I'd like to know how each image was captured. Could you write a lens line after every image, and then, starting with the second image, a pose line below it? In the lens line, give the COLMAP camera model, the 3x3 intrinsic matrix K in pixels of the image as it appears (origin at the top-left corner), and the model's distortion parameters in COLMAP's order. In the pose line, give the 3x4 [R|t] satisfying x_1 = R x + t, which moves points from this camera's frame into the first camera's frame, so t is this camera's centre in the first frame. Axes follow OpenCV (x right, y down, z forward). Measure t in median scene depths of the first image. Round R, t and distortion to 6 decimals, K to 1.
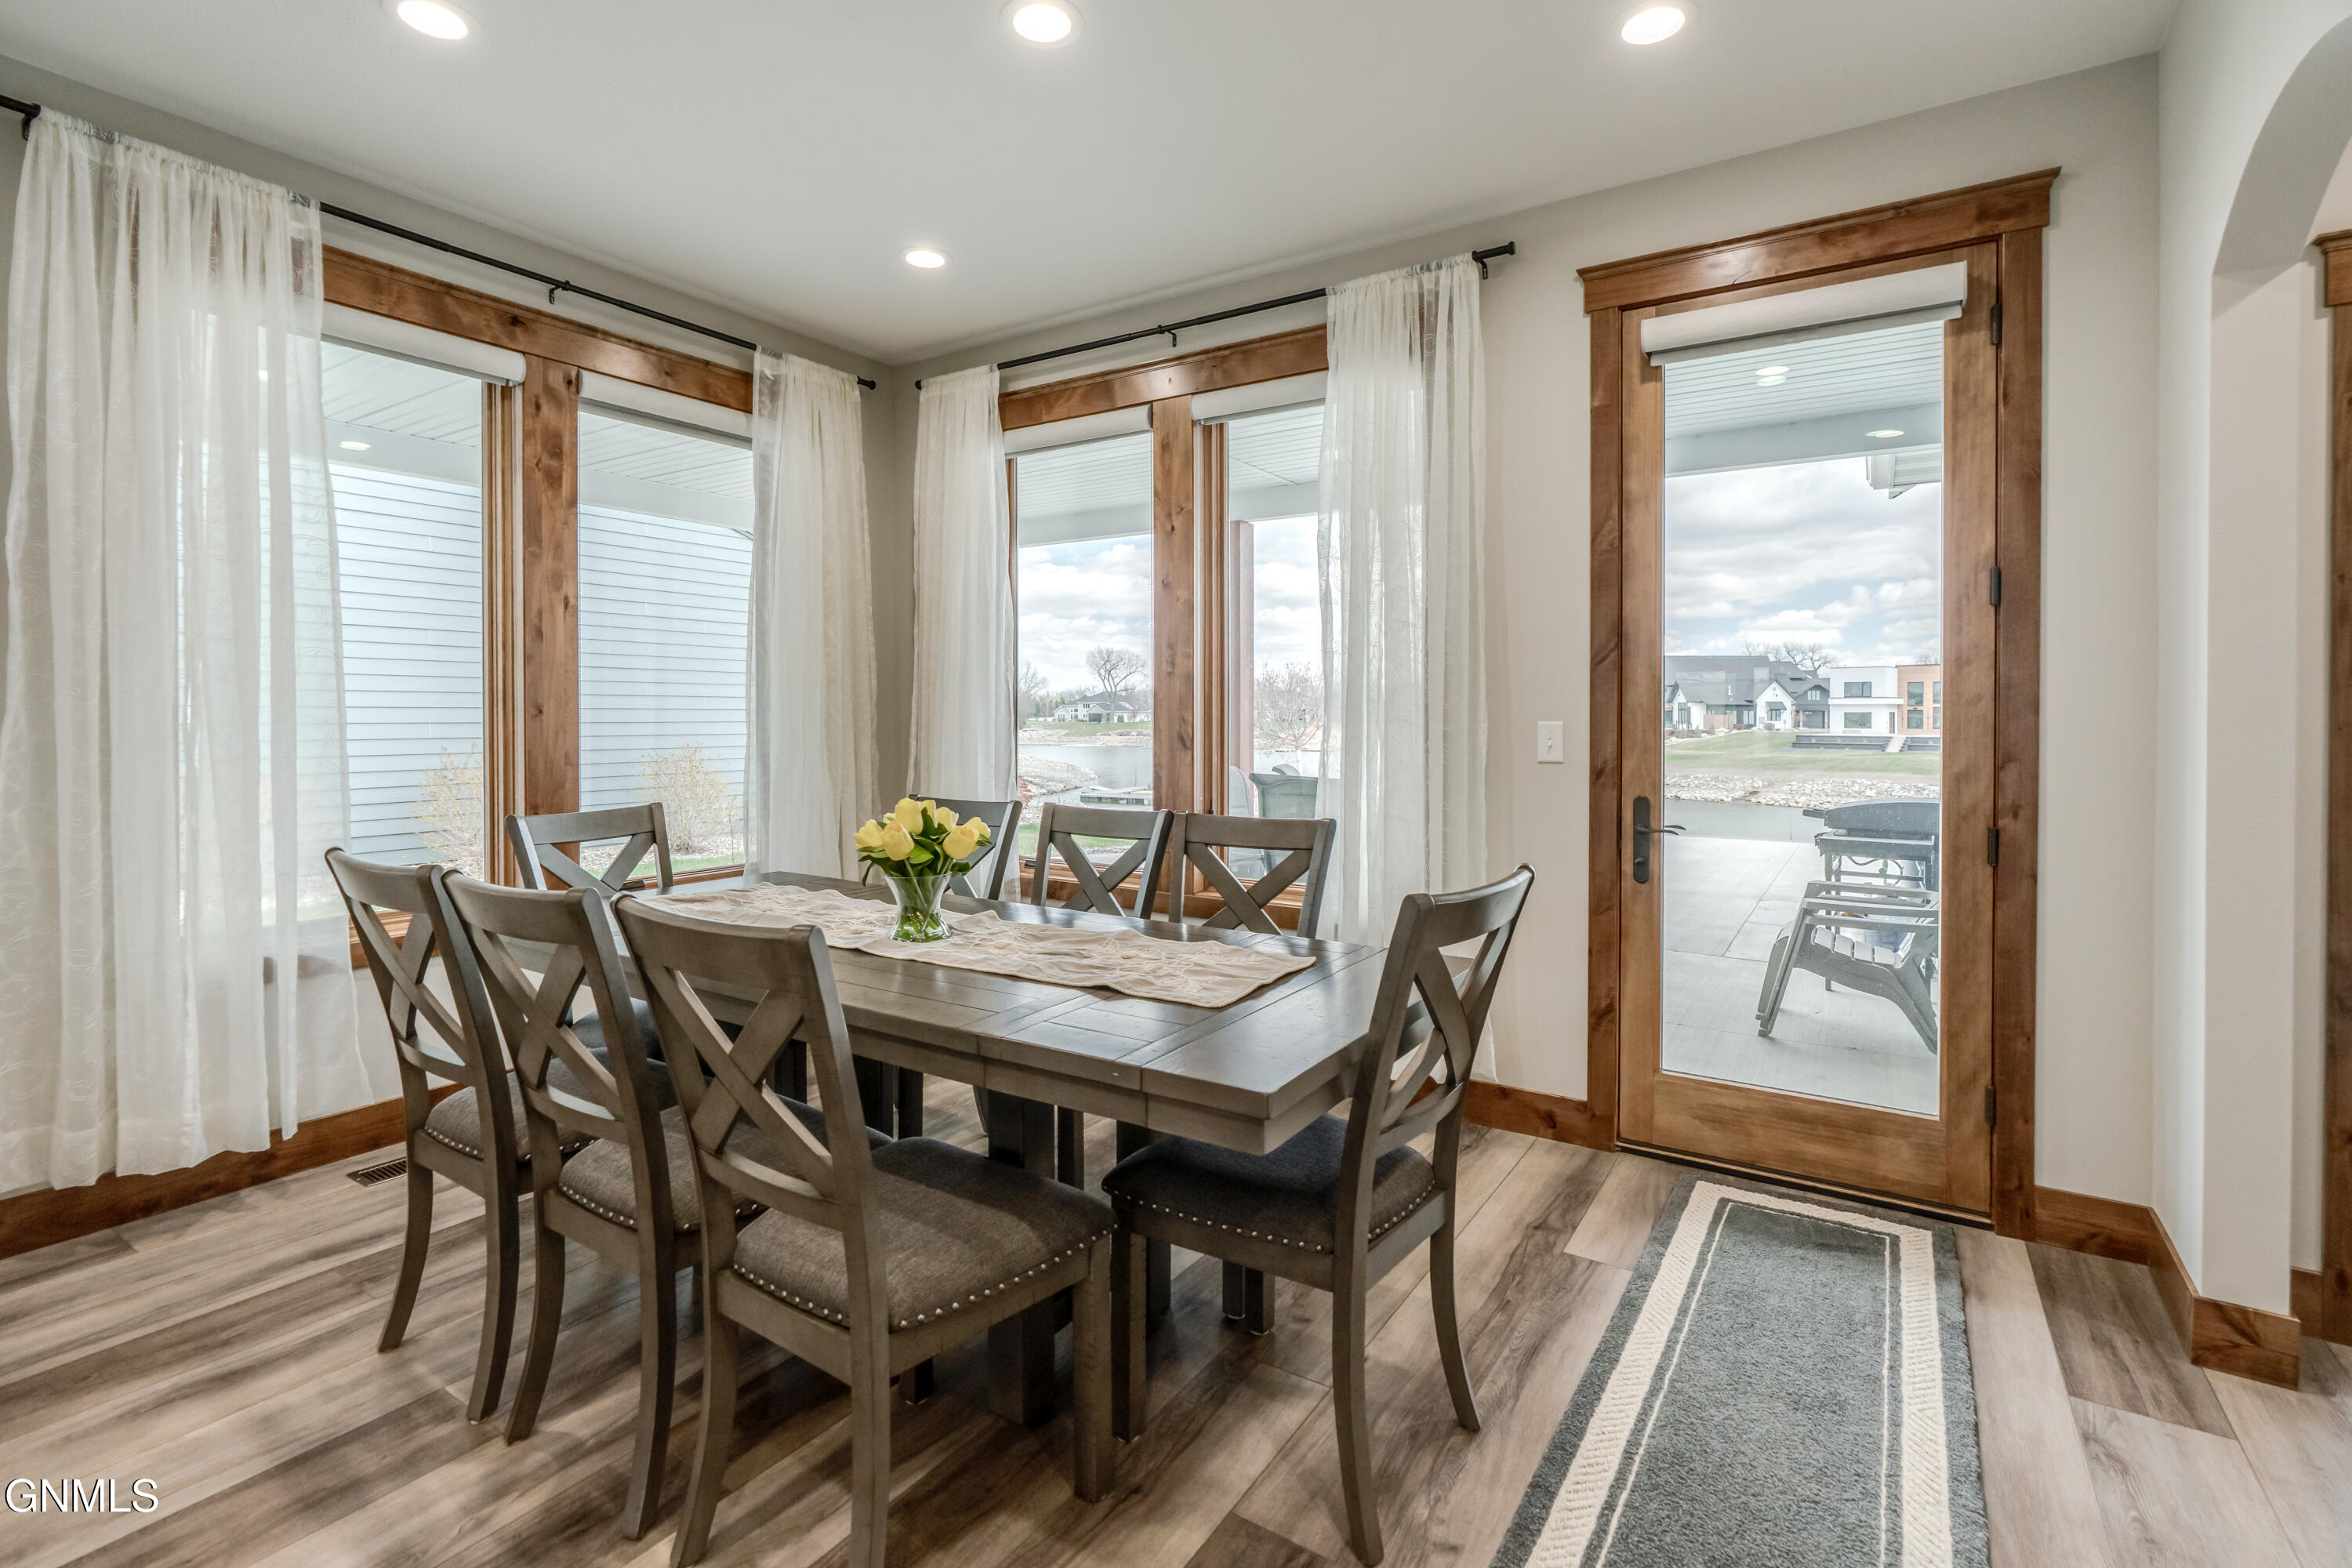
lens RADIAL K [[1119.0, 0, 1174.7], [0, 1119.0, 721.1], [0, 0, 1]] dist [-0.008814, 0.000287]
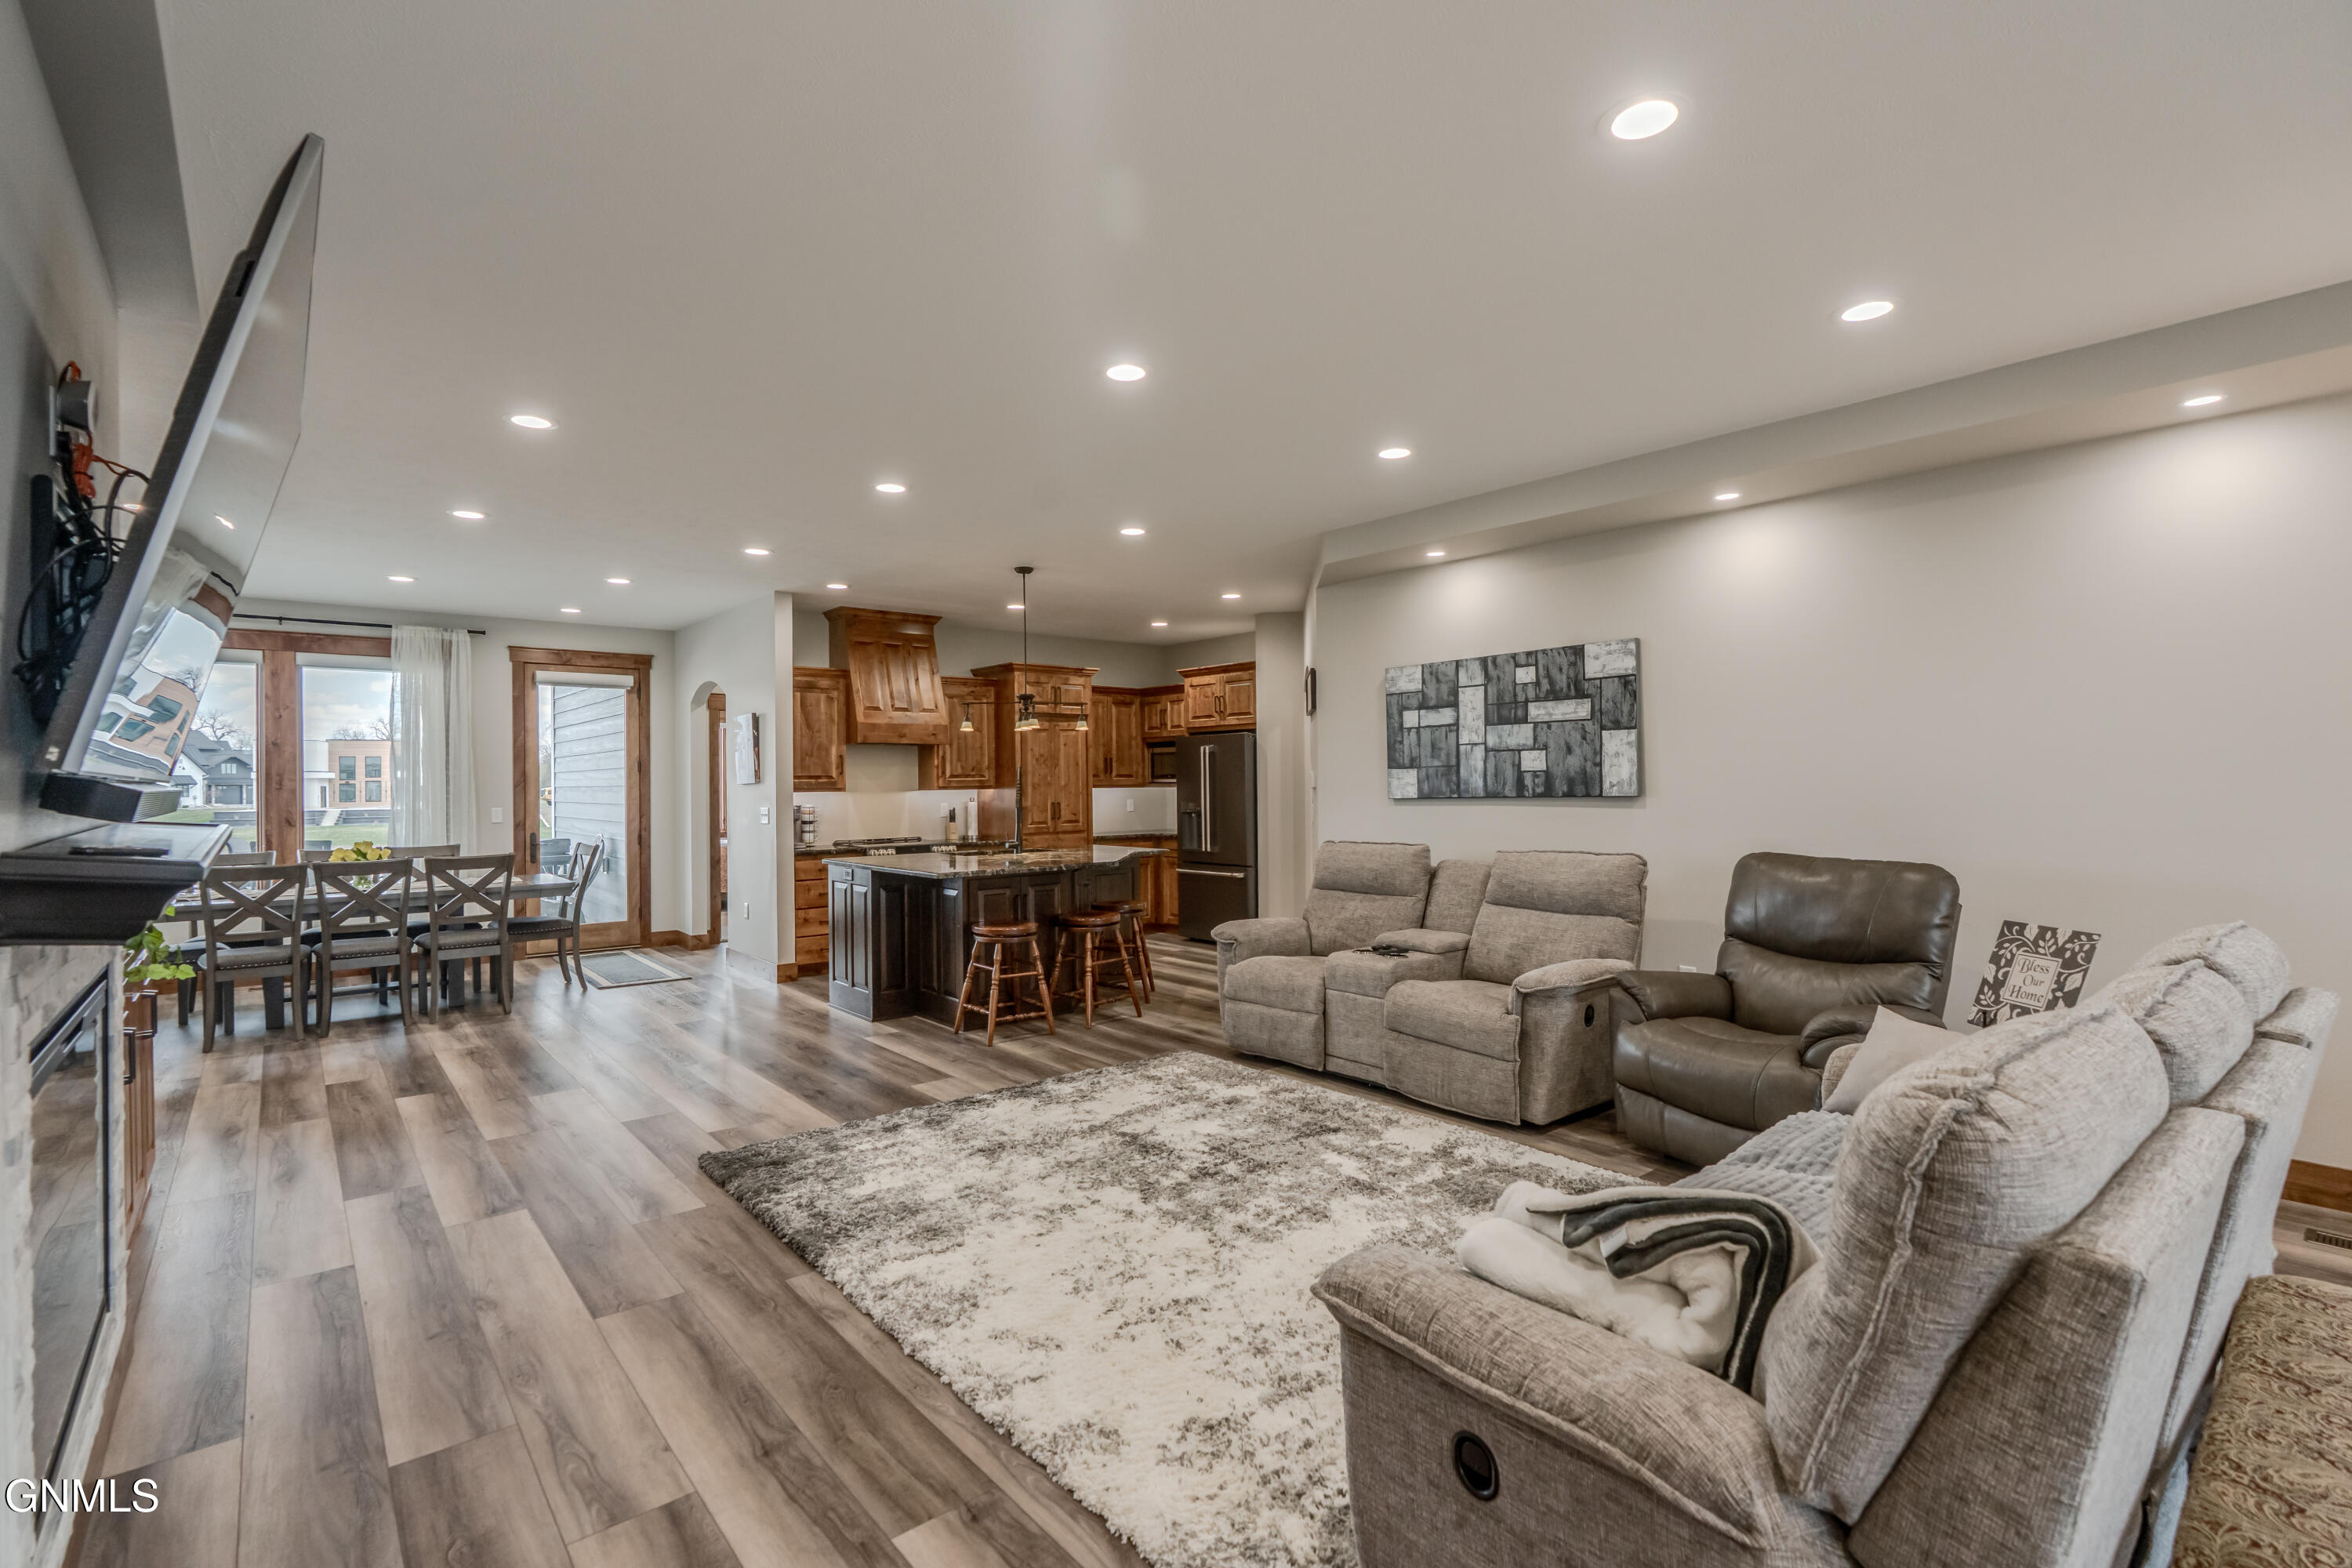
lens RADIAL K [[1108.5, 0, 1176.0], [0, 1108.5, 784.0], [0, 0, 1]] dist [-0.001025, 0.000001]
pose [[0.323006, -0.009216, 0.946352, -1.757025], [0.016629, 0.999853, 0.004062, -0.043944], [-0.946251, 0.014425, 0.323112, -1.506587]]
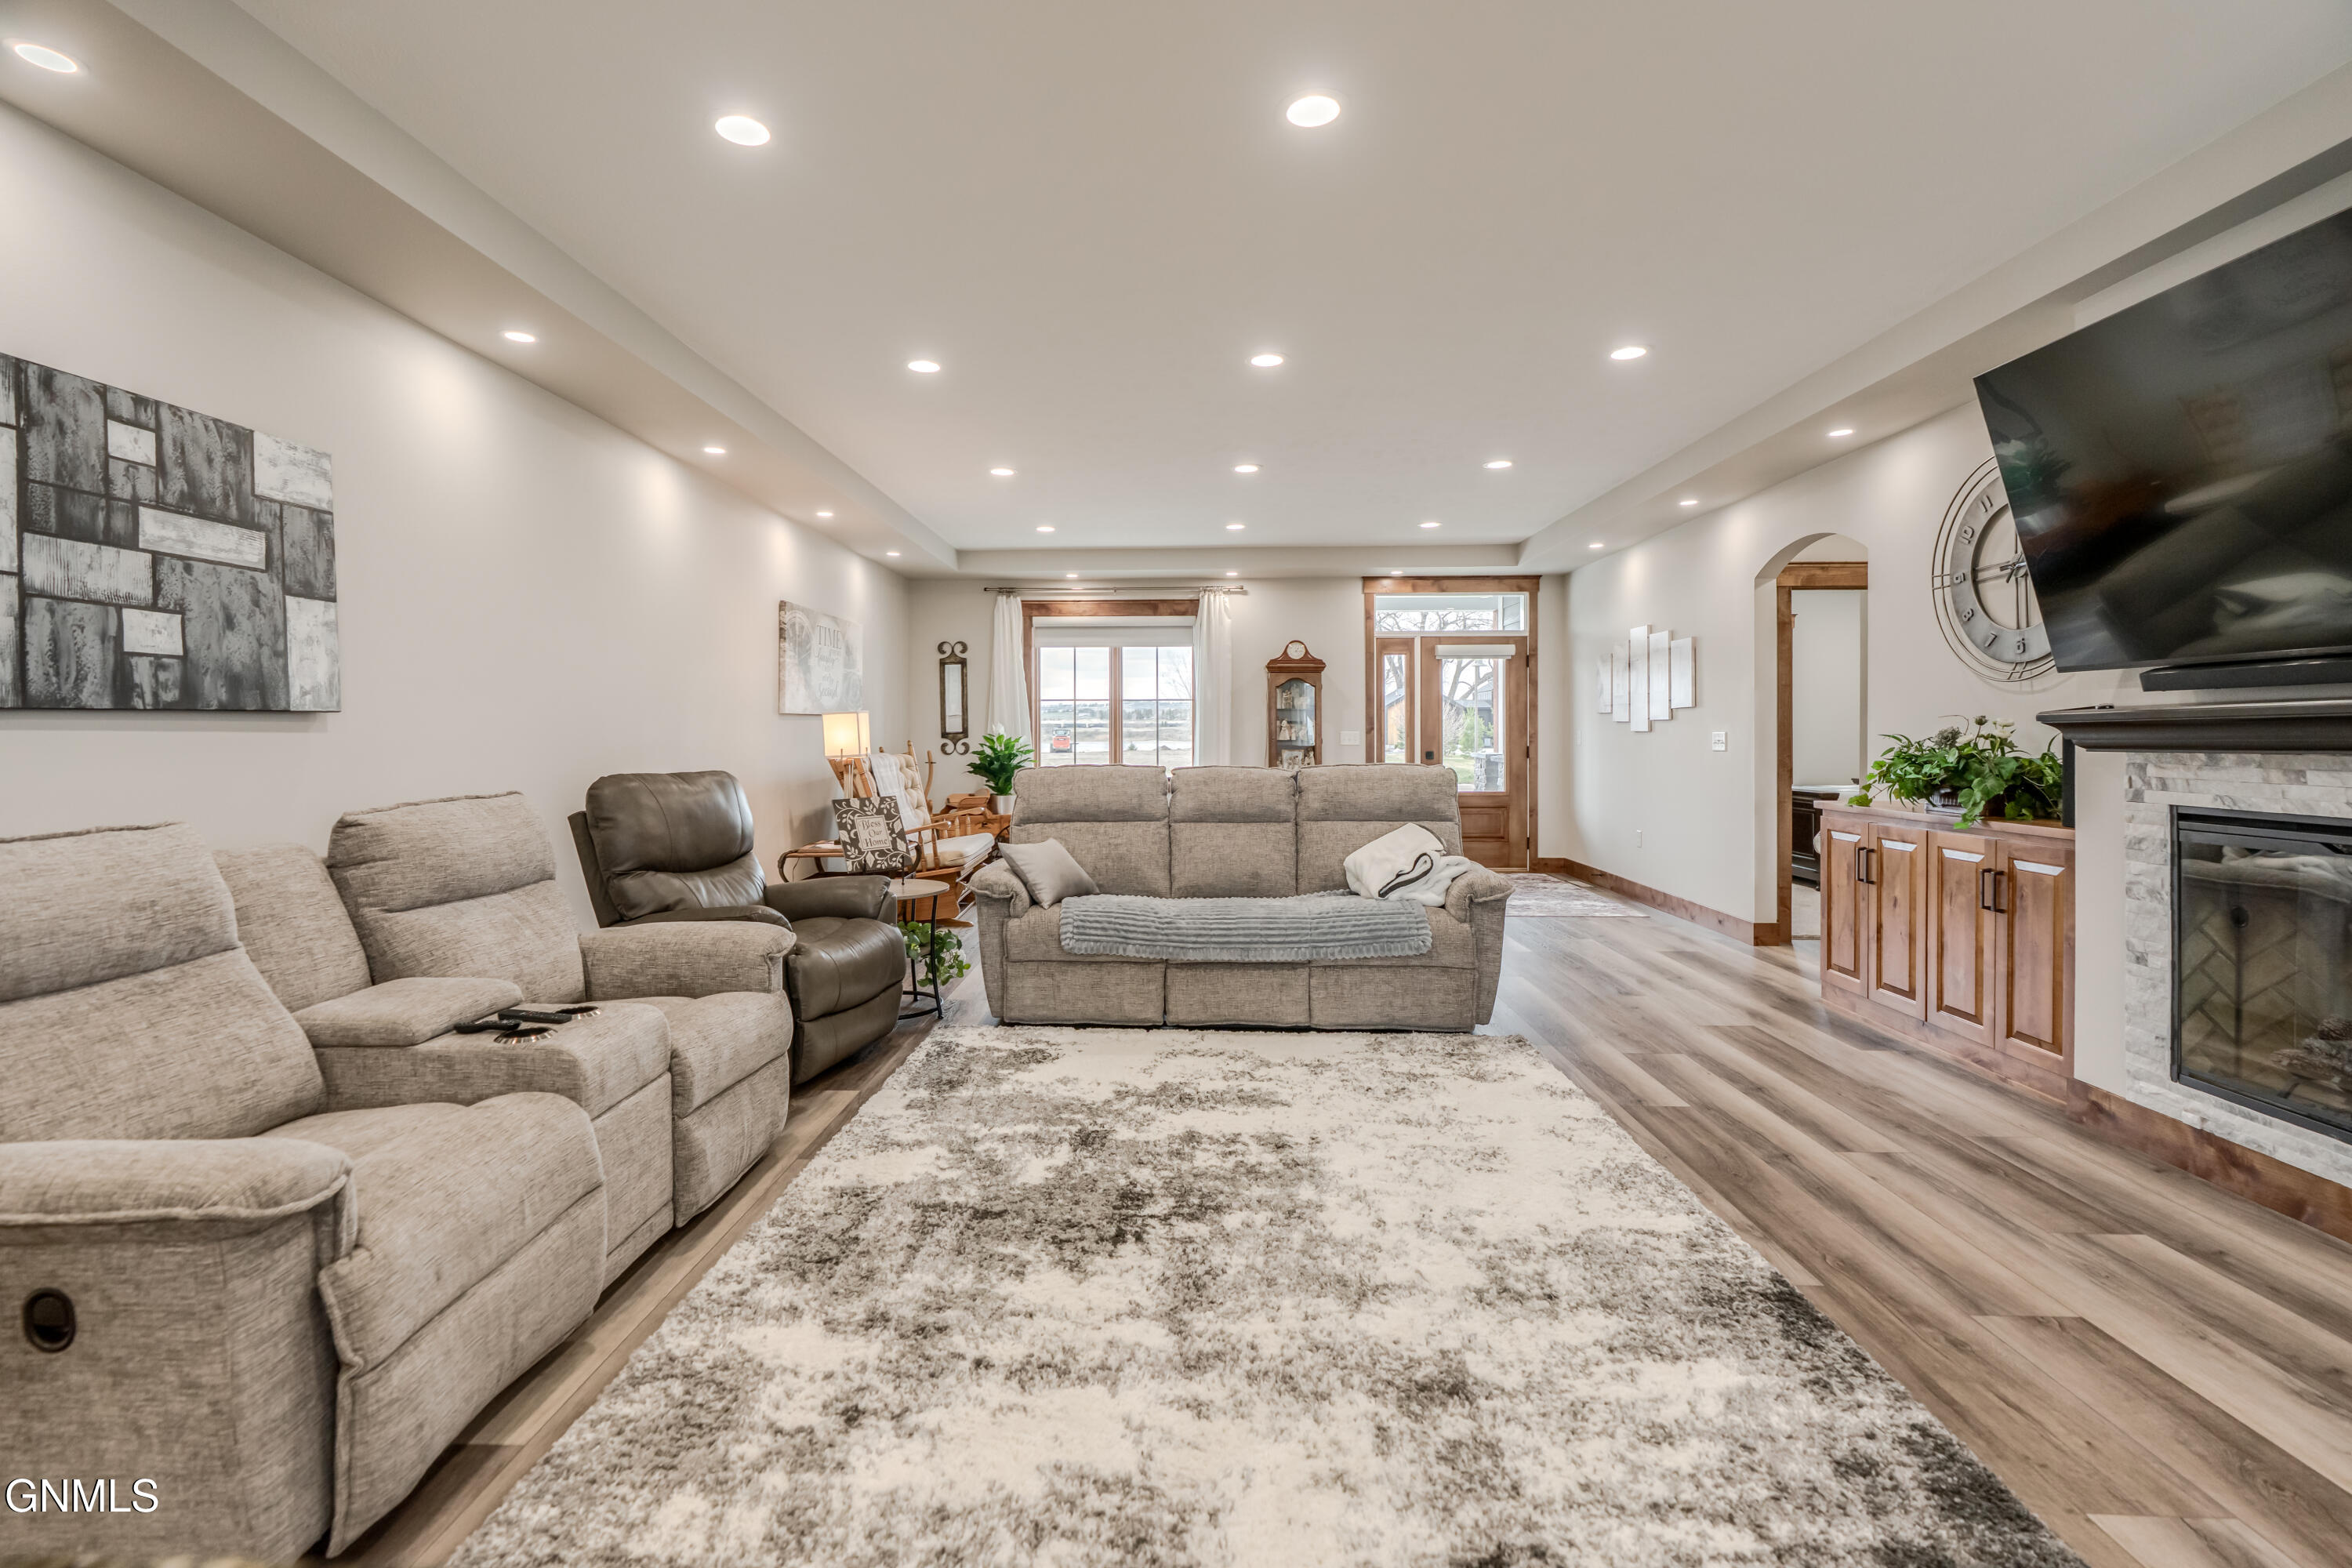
lens RADIAL K [[1073.7, 0, 1134.4], [0, 1073.7, 734.8], [0, 0, 1]] dist [-0.018411, 0.007284]
pose [[-0.883427, 0.002262, -0.468563, -0.142826], [-0.000917, 0.999978, 0.006556, 0.006776], [0.468568, 0.006221, -0.883406, -0.407186]]
